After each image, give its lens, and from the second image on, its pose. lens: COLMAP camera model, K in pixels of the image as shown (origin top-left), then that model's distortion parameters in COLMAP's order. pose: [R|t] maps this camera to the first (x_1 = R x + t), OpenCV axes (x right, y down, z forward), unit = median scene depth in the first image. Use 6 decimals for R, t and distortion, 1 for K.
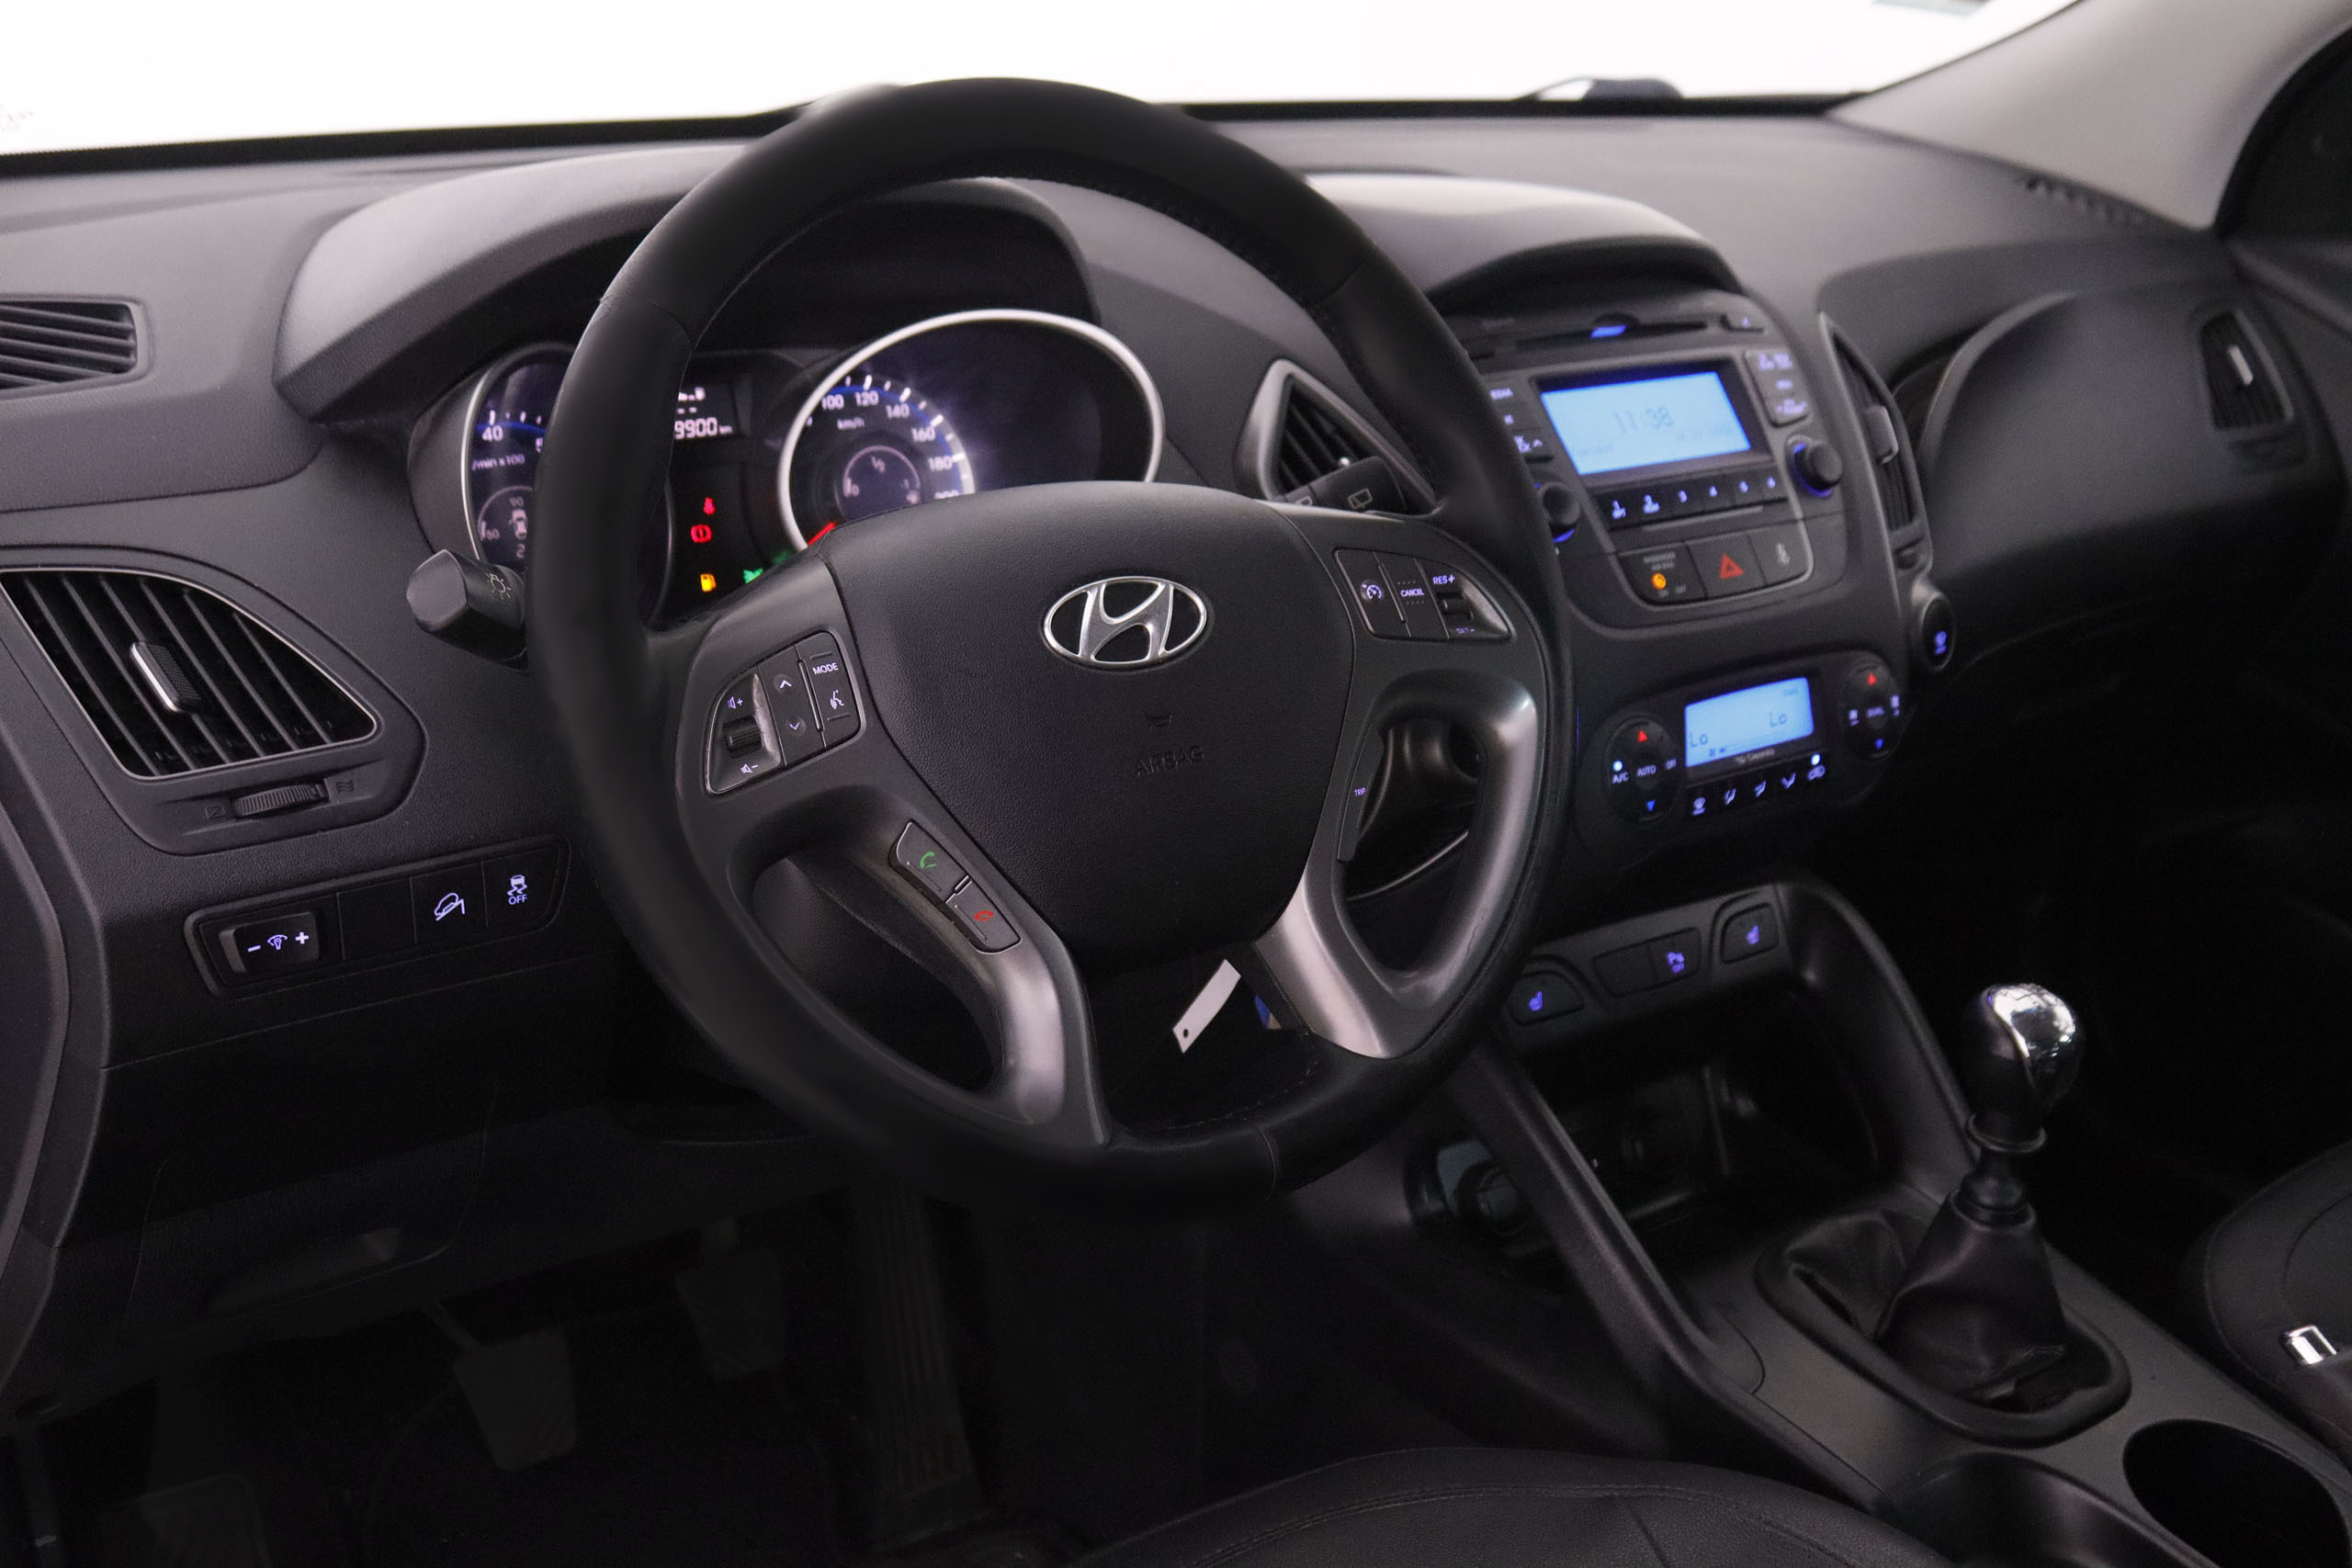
lens RADIAL K [[2423.7, 0, 1176.0], [0, 2423.7, 784.0], [0, 0, 1]] dist [-0.197402, 0.300050]
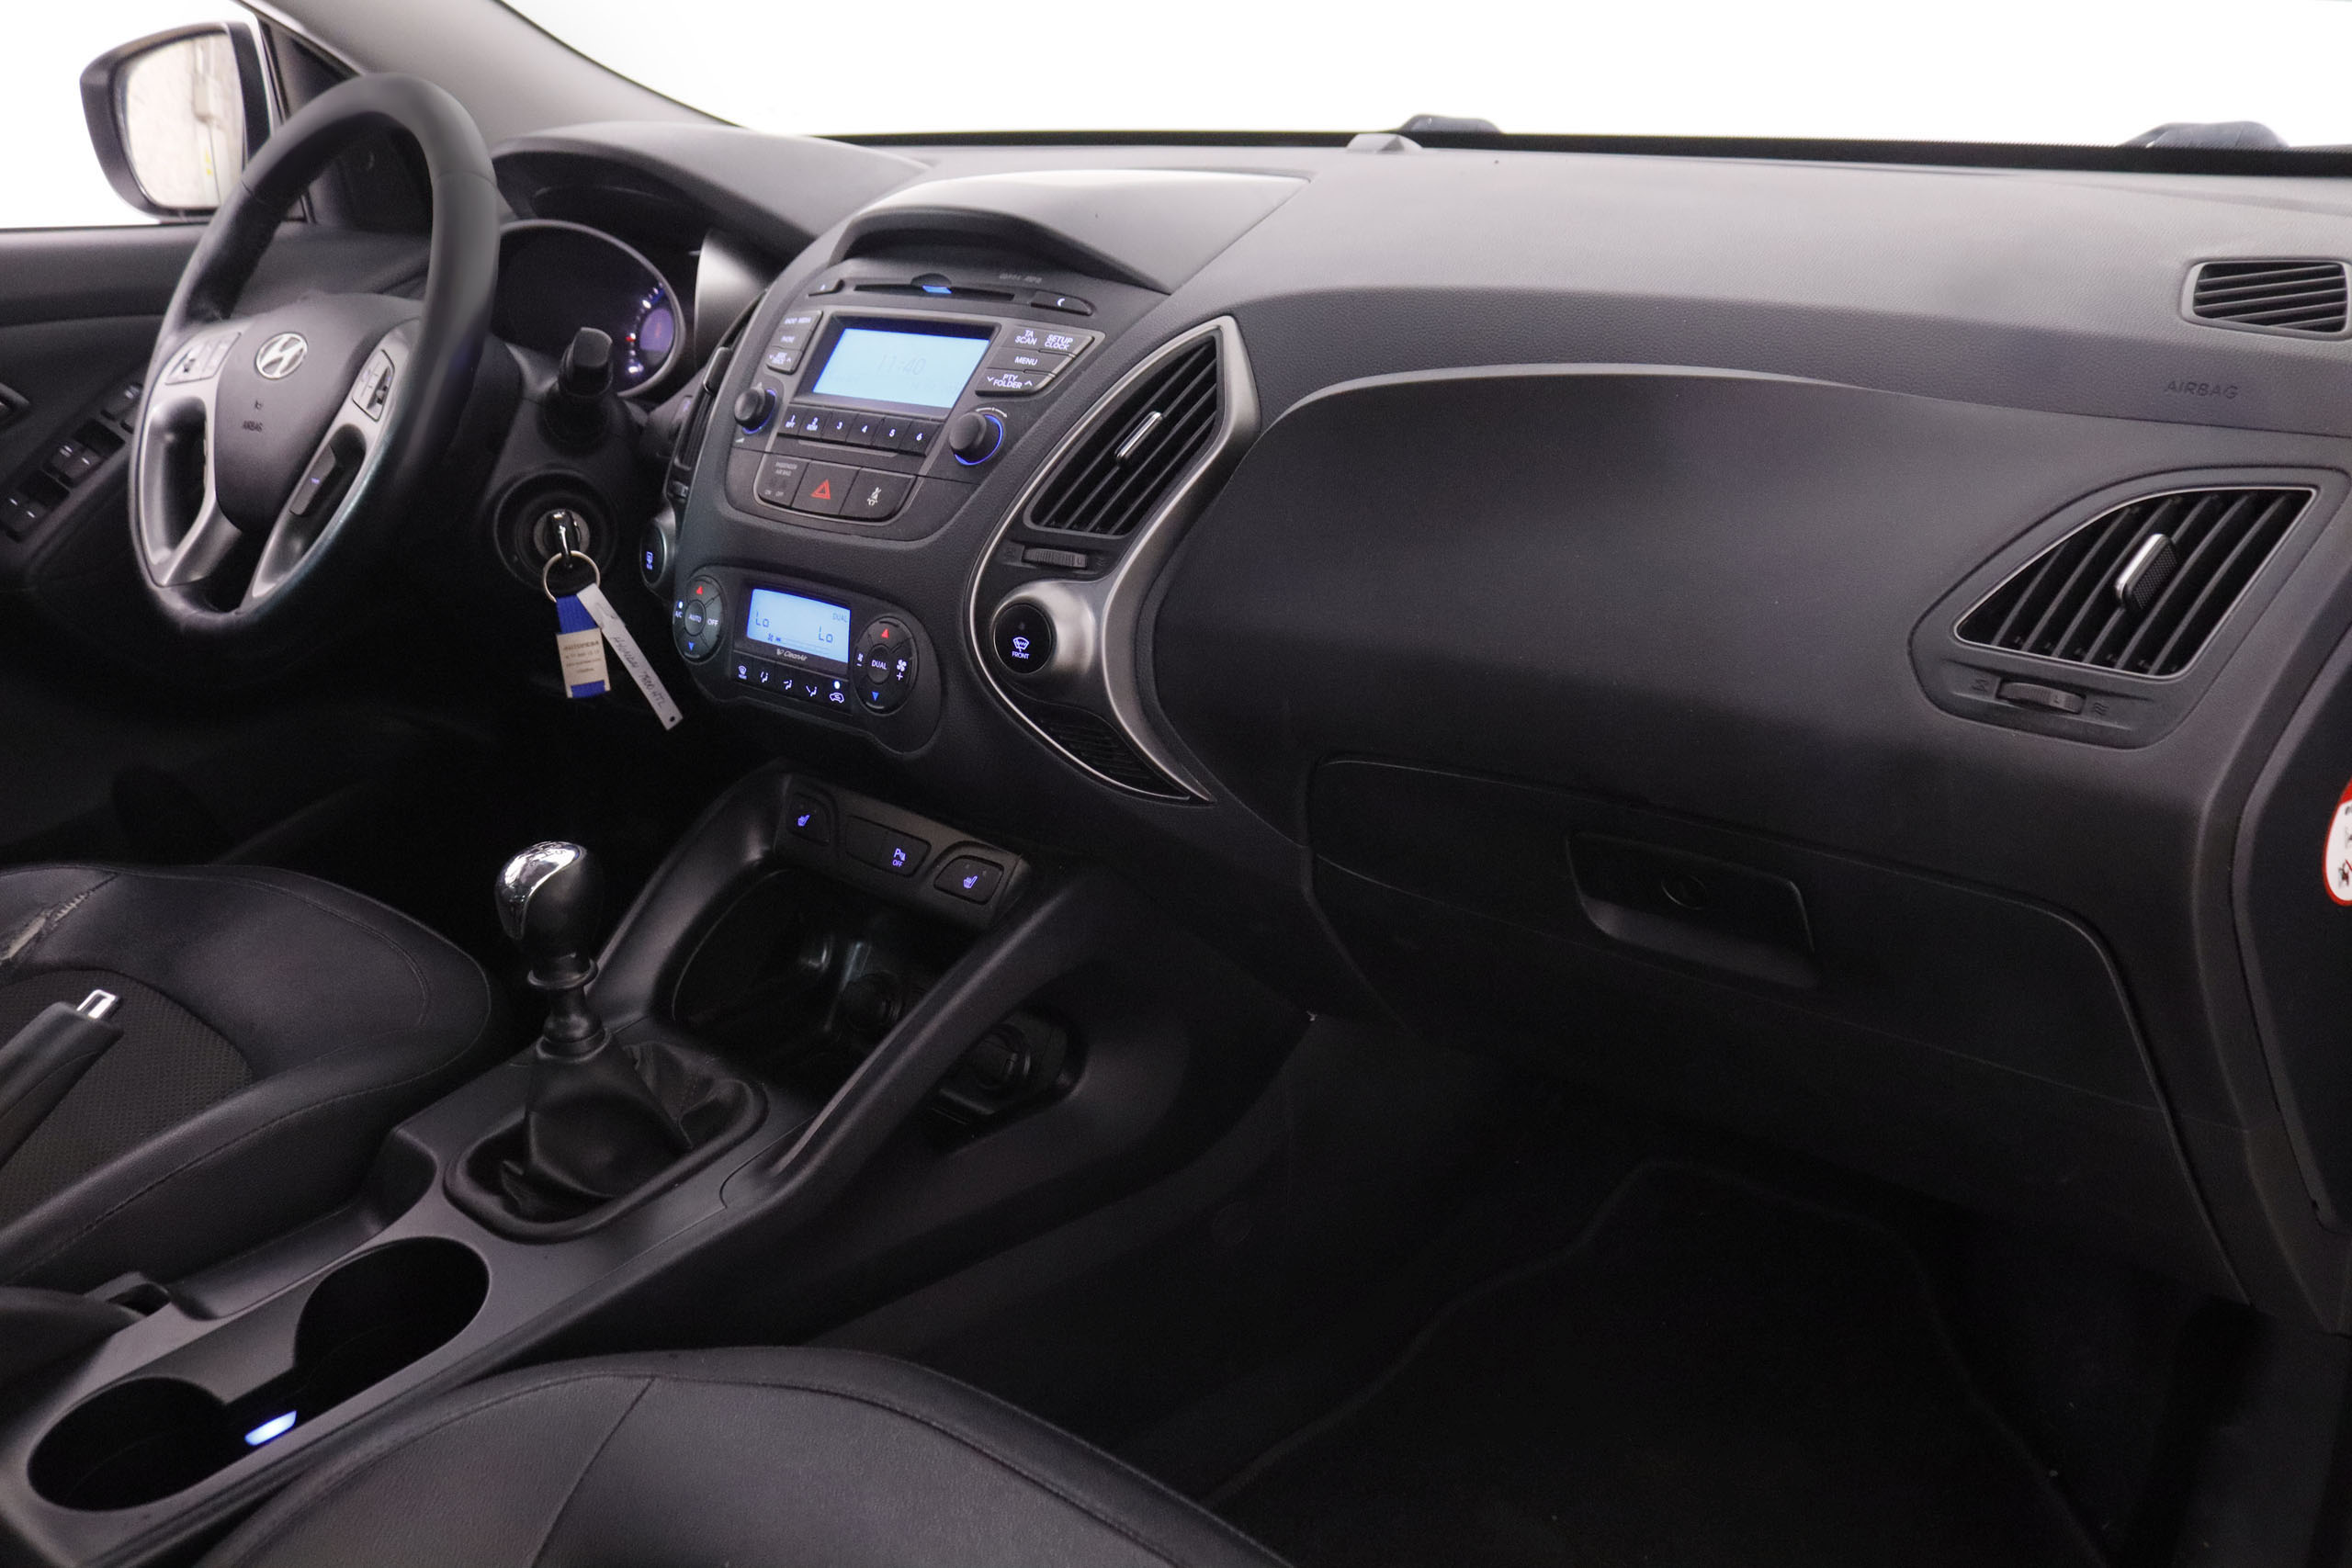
lens RADIAL K [[1935.7, 0, 1176.0], [0, 1935.7, 784.0], [0, 0, 1]] dist [-0.172931, 0.195201]
pose [[0.223043, 0.298563, -0.927961, 1.121091], [-0.307599, 0.924863, 0.223633, -0.210374], [0.925005, 0.235560, 0.298122, 0.887401]]
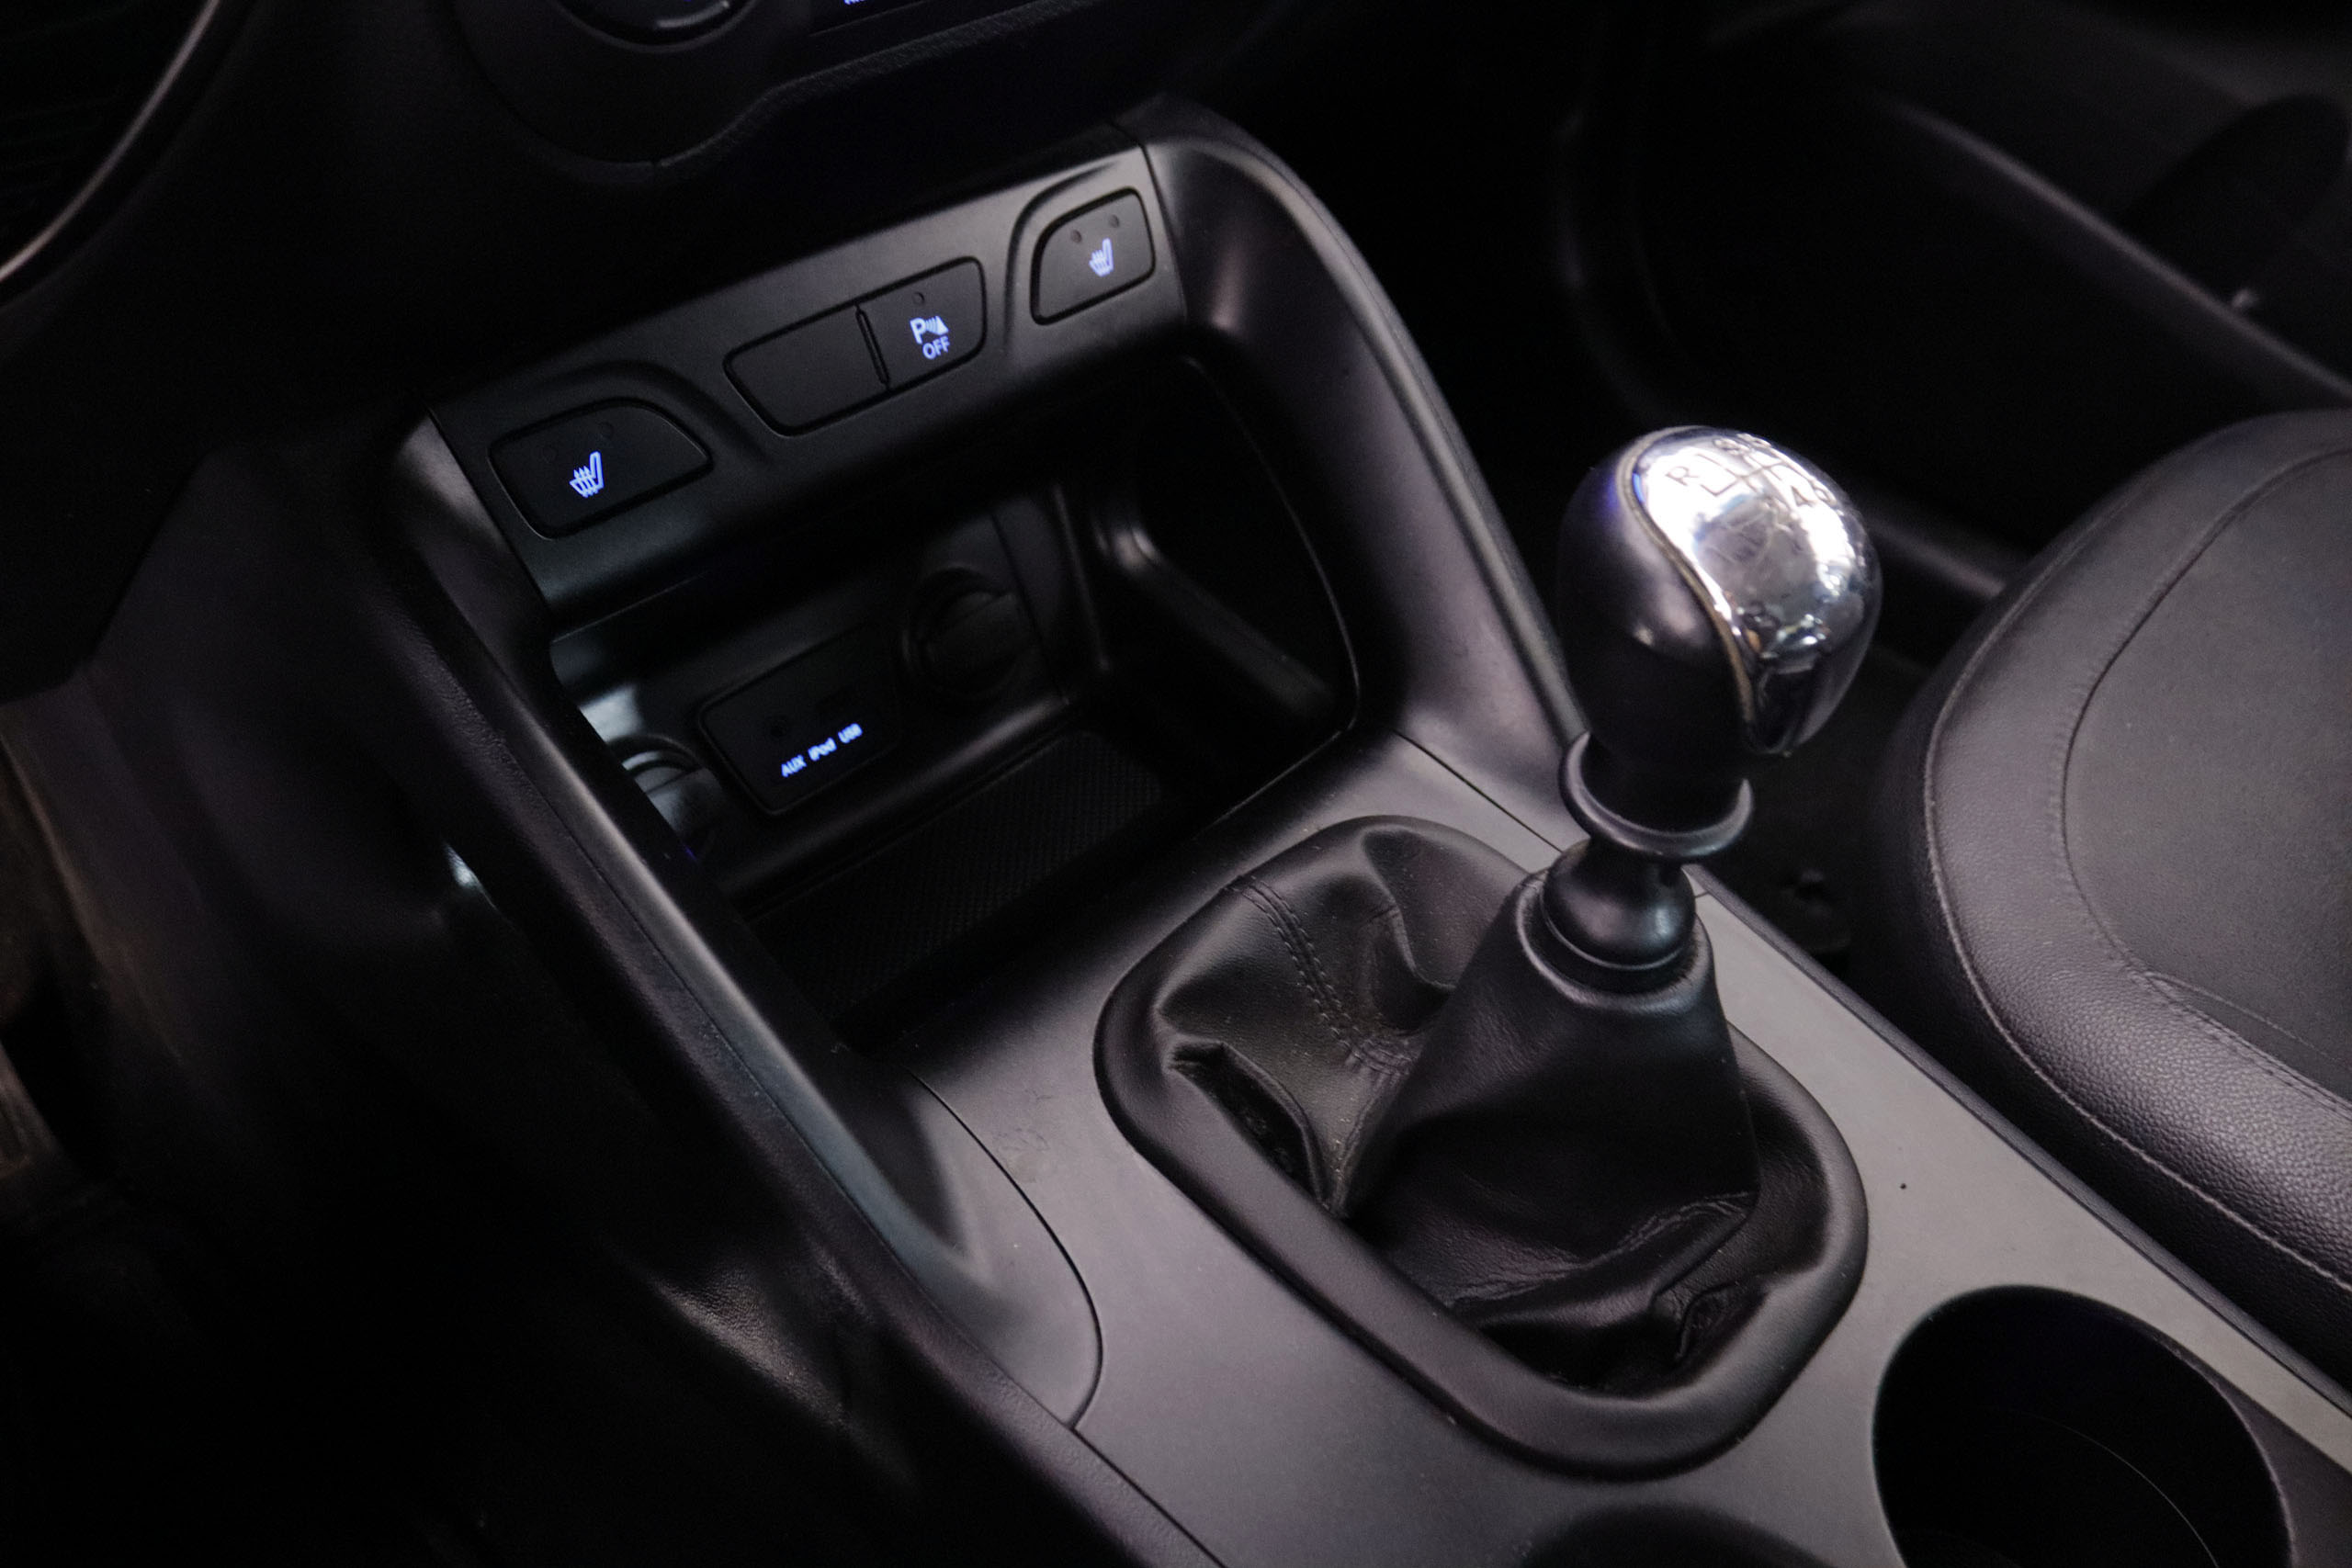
lens RADIAL K [[1935.7, 0, 1176.0], [0, 1935.7, 784.0], [0, 0, 1]] dist [-0.172931, 0.195201]
pose [[0.980883, -0.118575, 0.154299, 0.196926], [0.051033, 0.921904, 0.384043, 0.013844], [-0.187787, -0.368827, 0.910331, 0.647848]]
